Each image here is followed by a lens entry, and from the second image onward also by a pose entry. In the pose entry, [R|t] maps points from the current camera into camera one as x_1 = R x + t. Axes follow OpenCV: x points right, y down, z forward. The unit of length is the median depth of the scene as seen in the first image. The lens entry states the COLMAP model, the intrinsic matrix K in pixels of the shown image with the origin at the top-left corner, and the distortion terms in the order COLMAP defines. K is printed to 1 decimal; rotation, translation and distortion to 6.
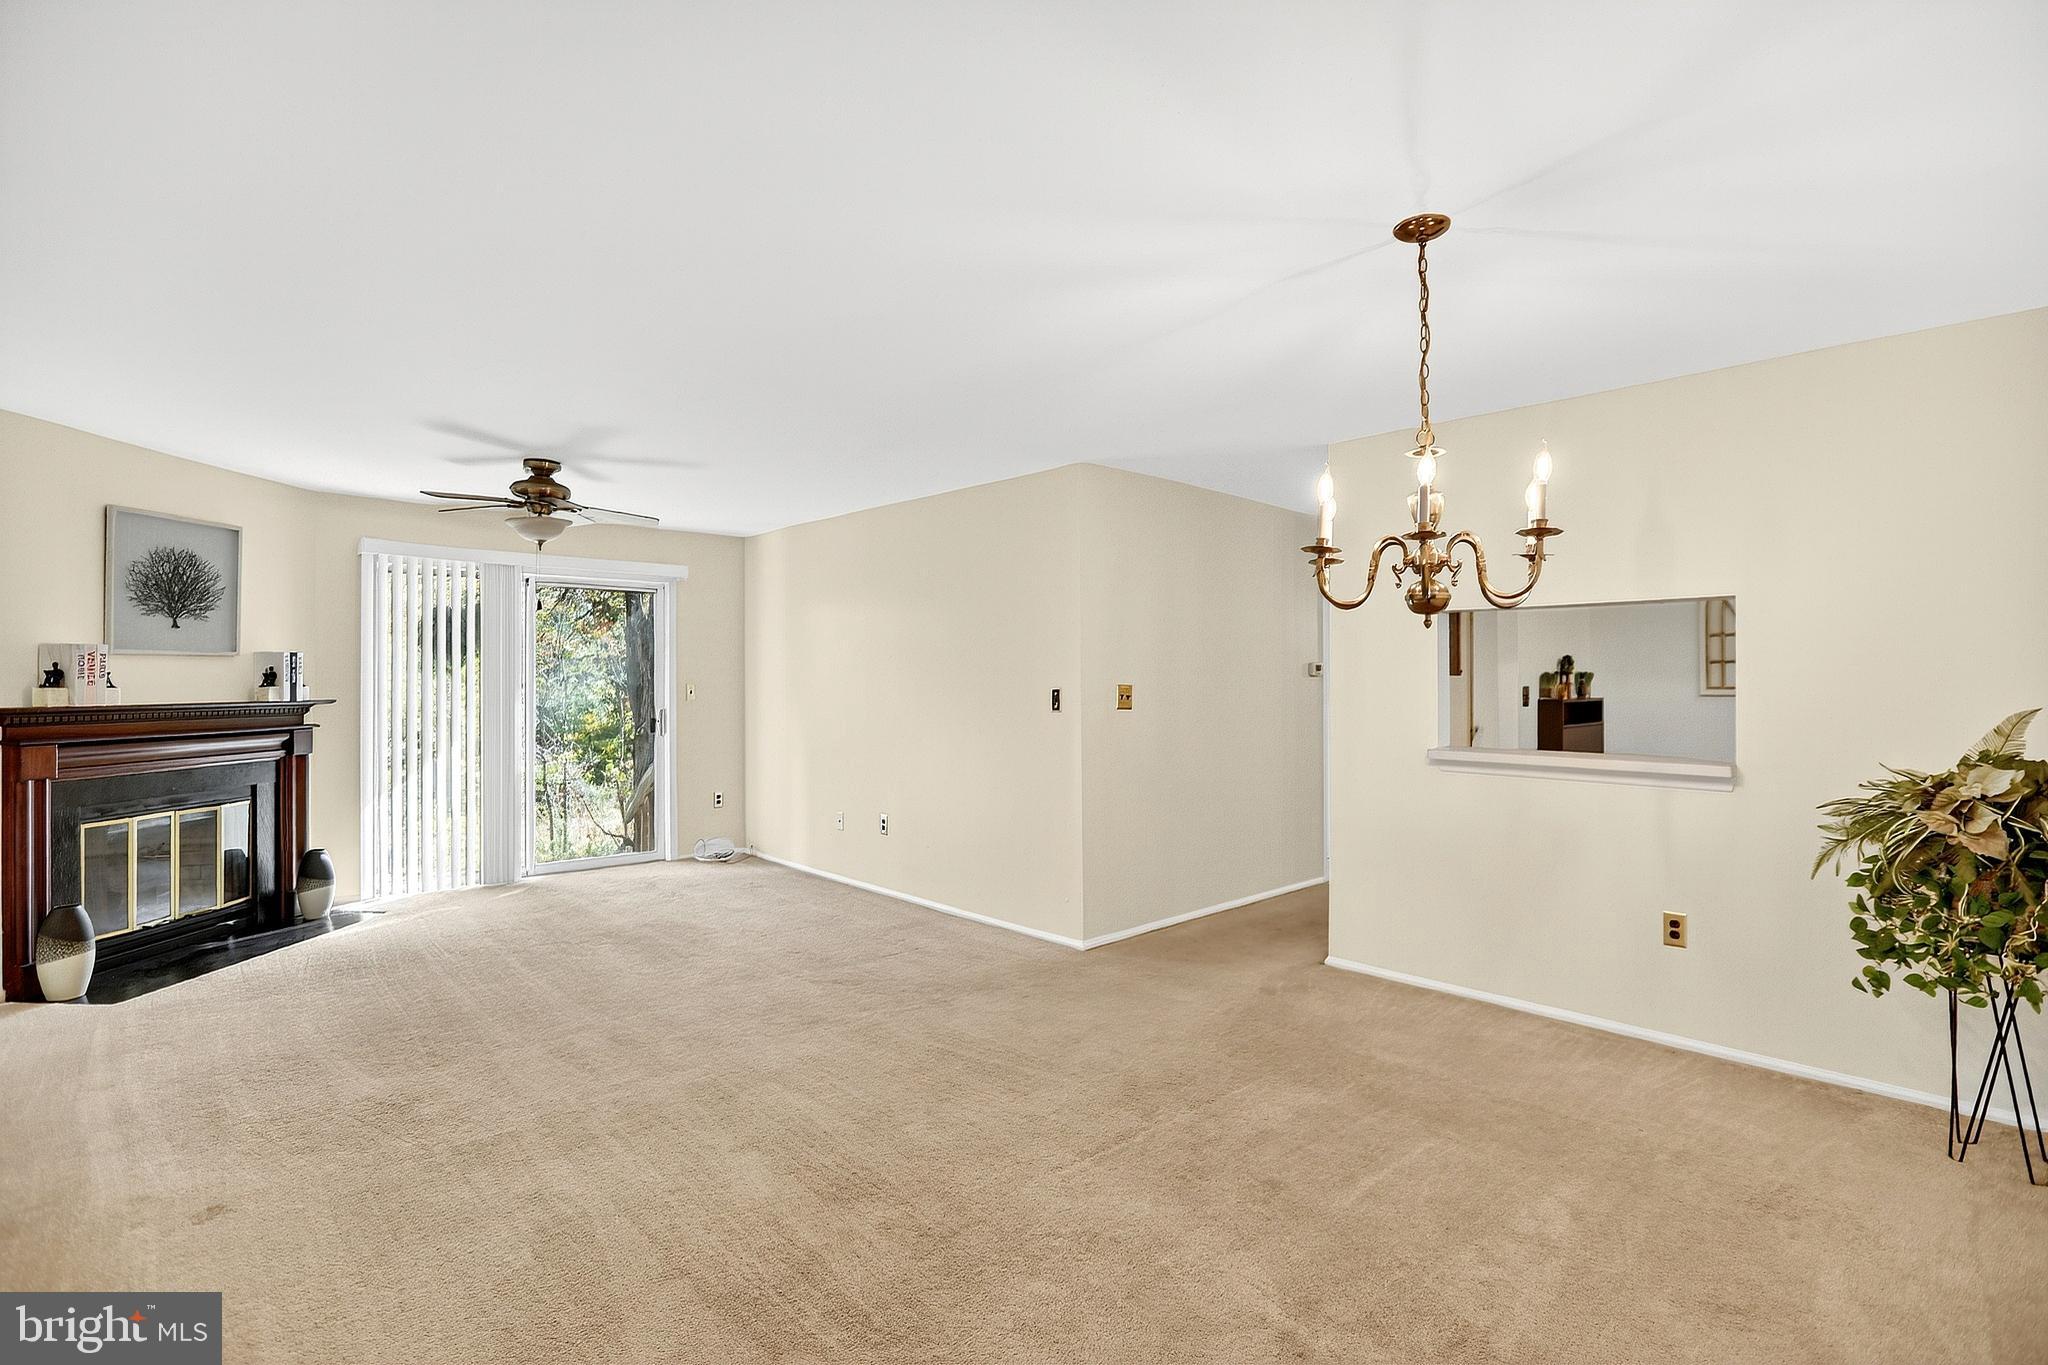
lens RADIAL K [[963.8, 0, 1055.2], [0, 963.8, 683.1], [0, 0, 1]] dist [-0.076269, 0.058676]
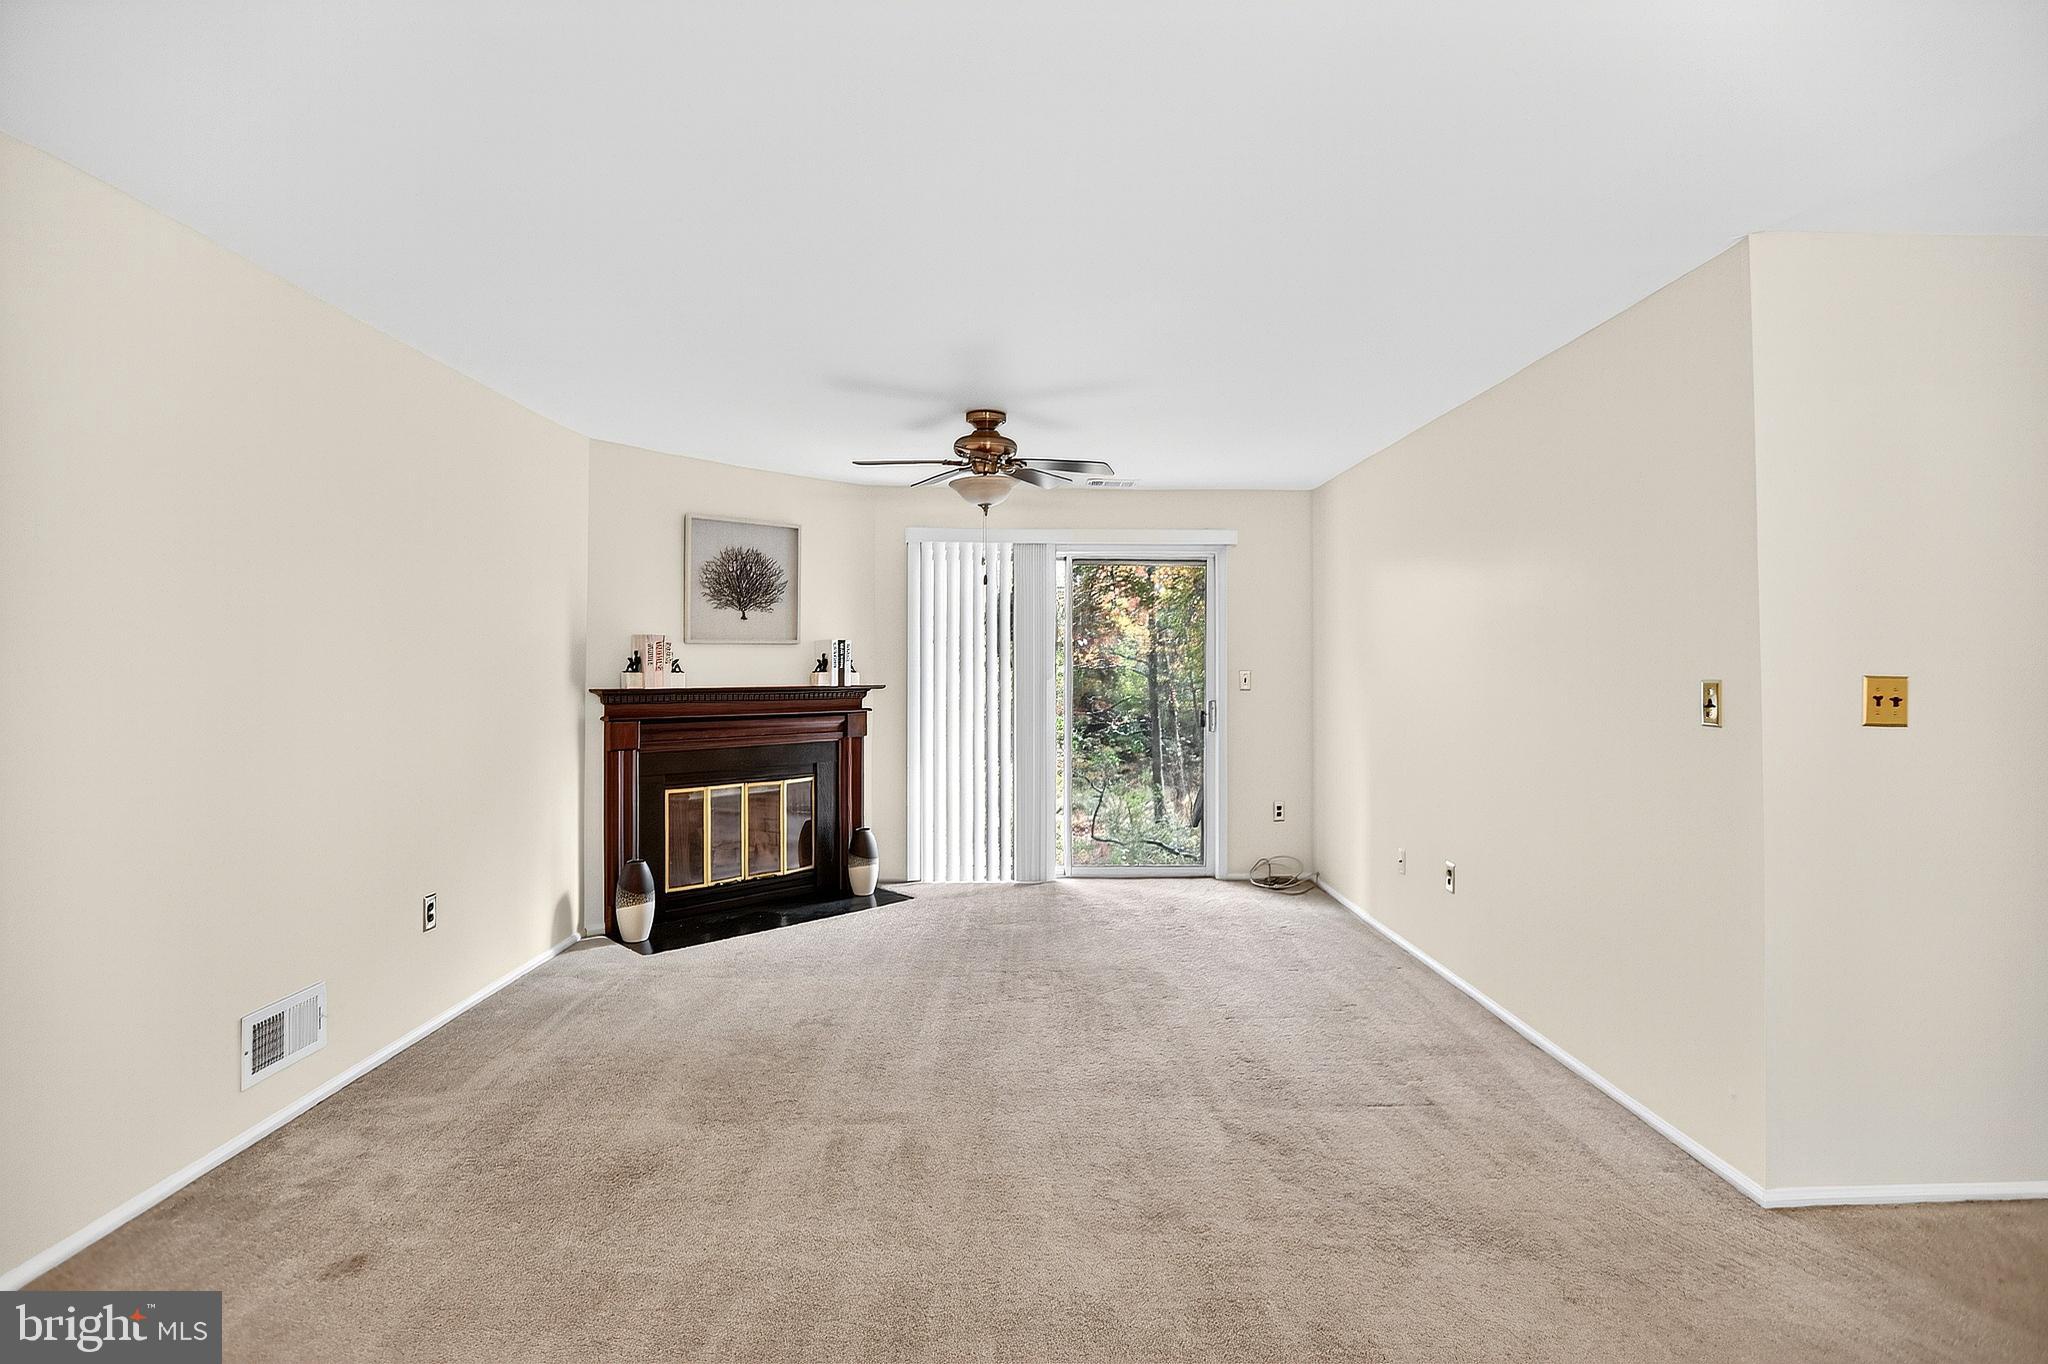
lens RADIAL K [[954.3, 0, 1031.0], [0, 954.3, 672.4], [0, 0, 1]] dist [-0.054496, 0.025582]
pose [[0.730897, 0.003955, -0.682476, 0.079141], [-0.002807, 0.999992, 0.002789, 0.000201], [0.682482, -0.000122, 0.730903, 0.390666]]
